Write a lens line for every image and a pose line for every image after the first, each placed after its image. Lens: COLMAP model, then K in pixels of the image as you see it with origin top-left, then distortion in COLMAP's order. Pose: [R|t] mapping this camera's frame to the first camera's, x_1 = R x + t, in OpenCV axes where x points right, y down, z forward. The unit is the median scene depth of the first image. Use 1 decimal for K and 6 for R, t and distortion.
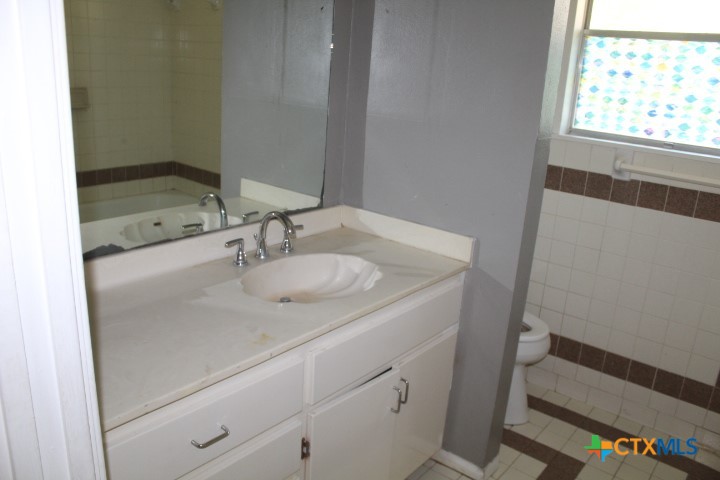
lens RADIAL K [[587.8, 0, 373.4], [0, 587.8, 236.7], [0, 0, 1]] dist [-0.177780, 0.120835]
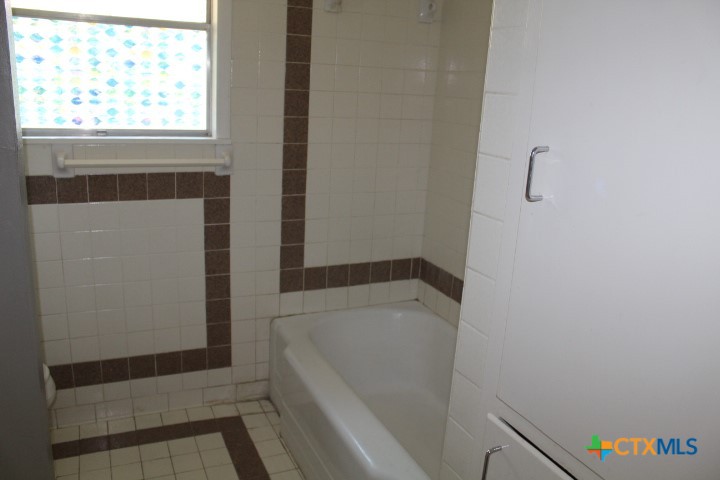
lens RADIAL K [[614.7, 0, 360.0], [0, 614.7, 240.0], [0, 0, 1]] dist [-0.170134, 0.137300]
pose [[0.394693, -0.256997, 0.882139, -0.246154], [0.222687, 0.958218, 0.179525, -0.072643], [-0.891419, 0.125584, 0.435432, 0.193434]]
